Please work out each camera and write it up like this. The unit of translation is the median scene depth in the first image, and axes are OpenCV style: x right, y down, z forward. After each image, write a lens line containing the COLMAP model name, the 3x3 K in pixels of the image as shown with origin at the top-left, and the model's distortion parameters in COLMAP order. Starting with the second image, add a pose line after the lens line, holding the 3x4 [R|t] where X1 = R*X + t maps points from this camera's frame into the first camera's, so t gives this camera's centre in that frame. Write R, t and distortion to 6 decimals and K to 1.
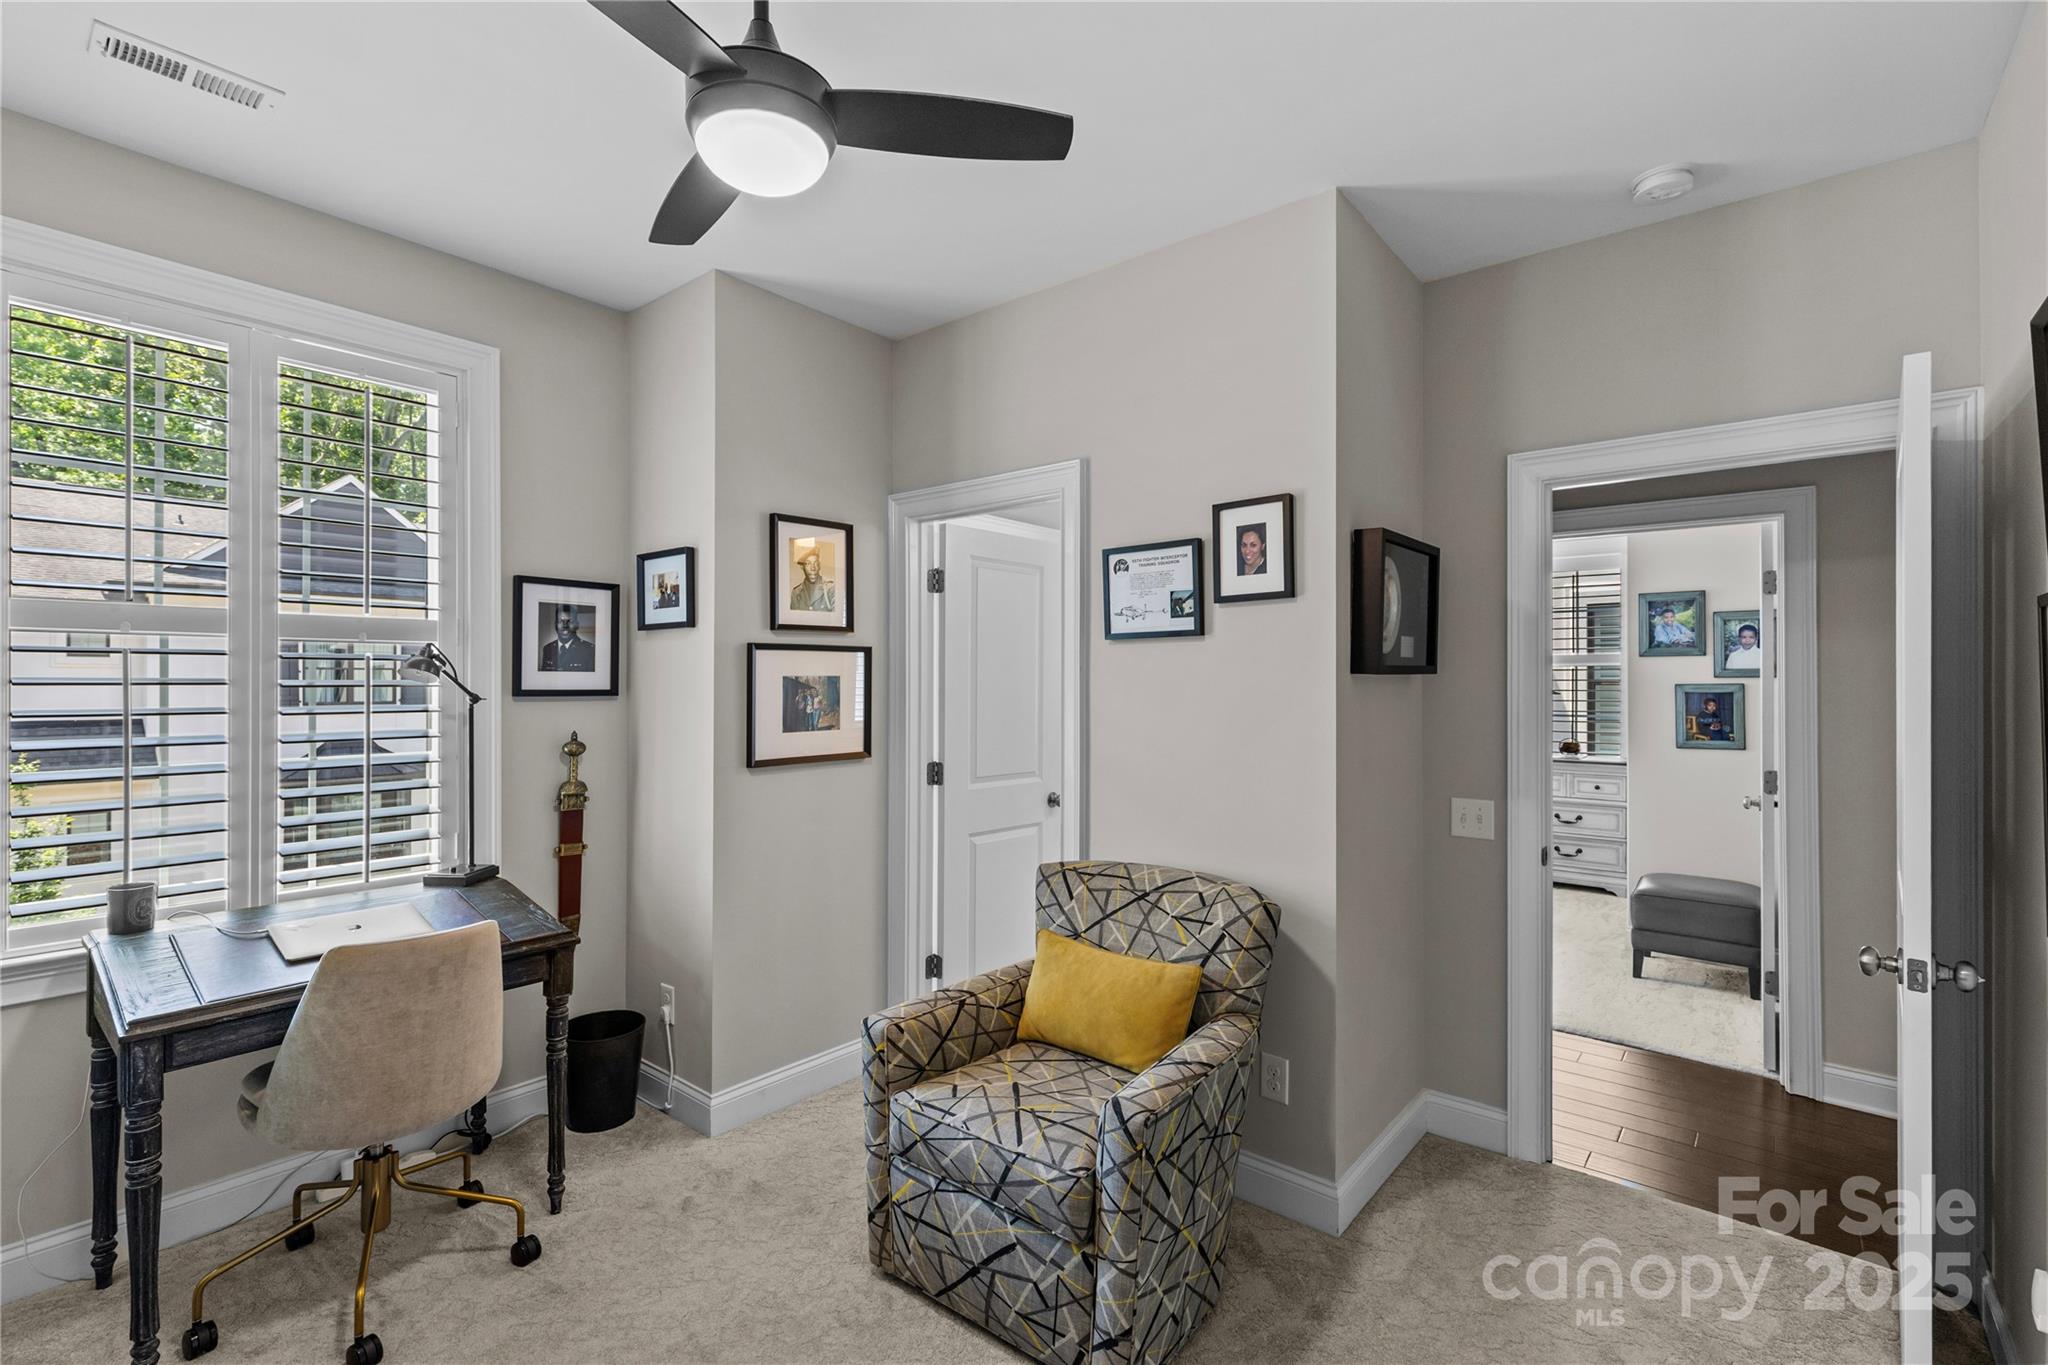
lens RADIAL K [[923.7, 0, 1015.0], [0, 923.7, 677.5], [0, 0, 1]] dist [0.008976, -0.000802]
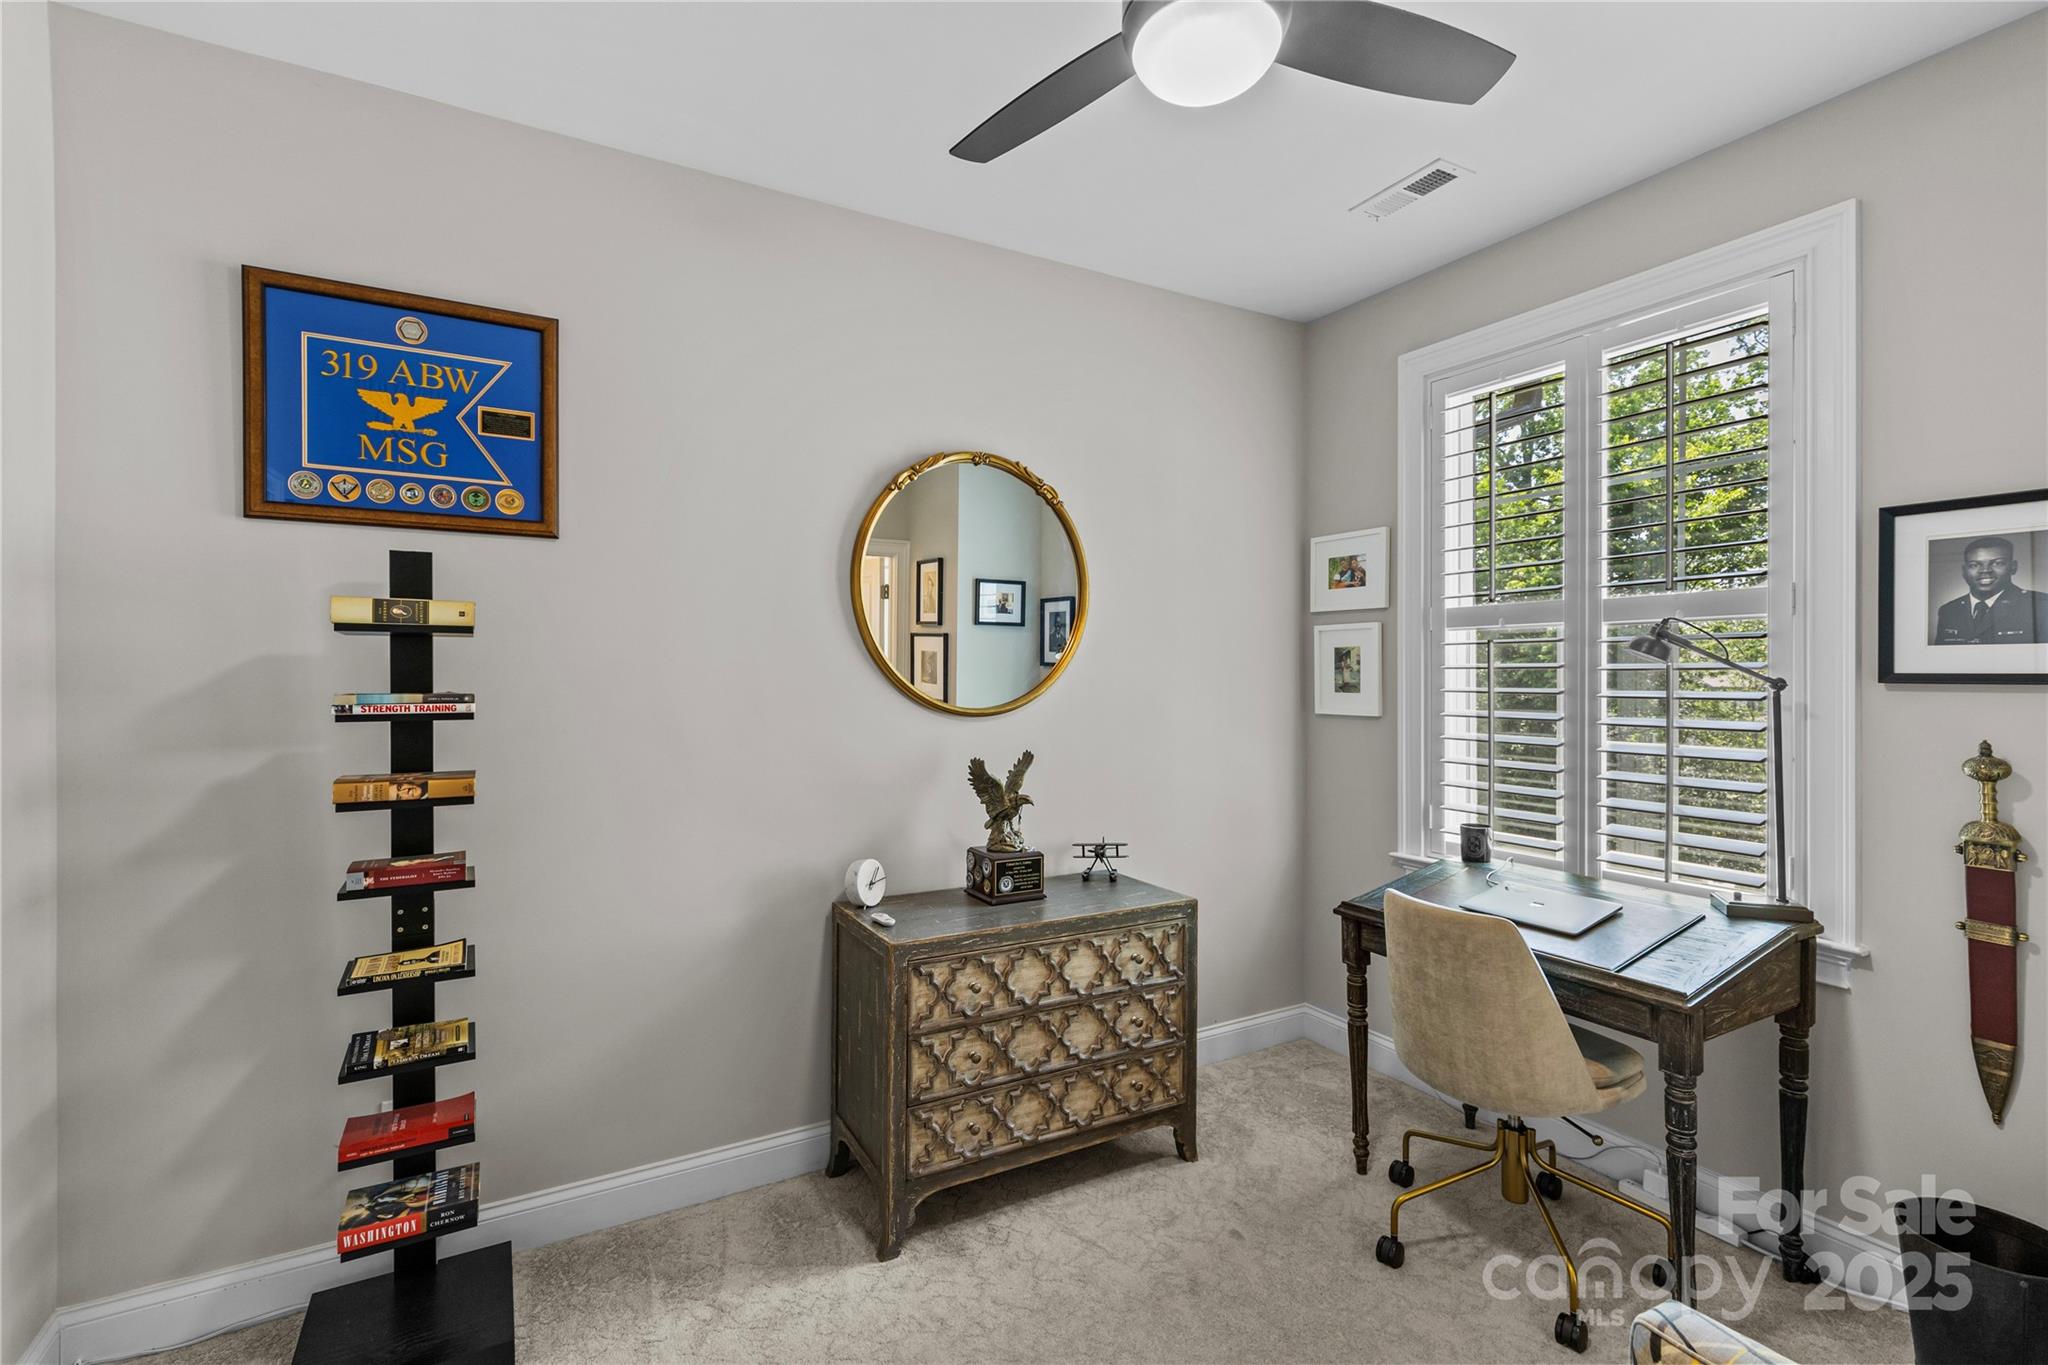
lens RADIAL K [[923.7, 0, 1015.0], [0, 923.7, 677.5], [0, 0, 1]] dist [0.008976, -0.000802]
pose [[-0.367968, 0.002990, -0.929834, 0.342890], [0.008045, 0.999968, 0.000032, 0.010905], [0.929804, -0.007469, -0.367980, 0.641688]]
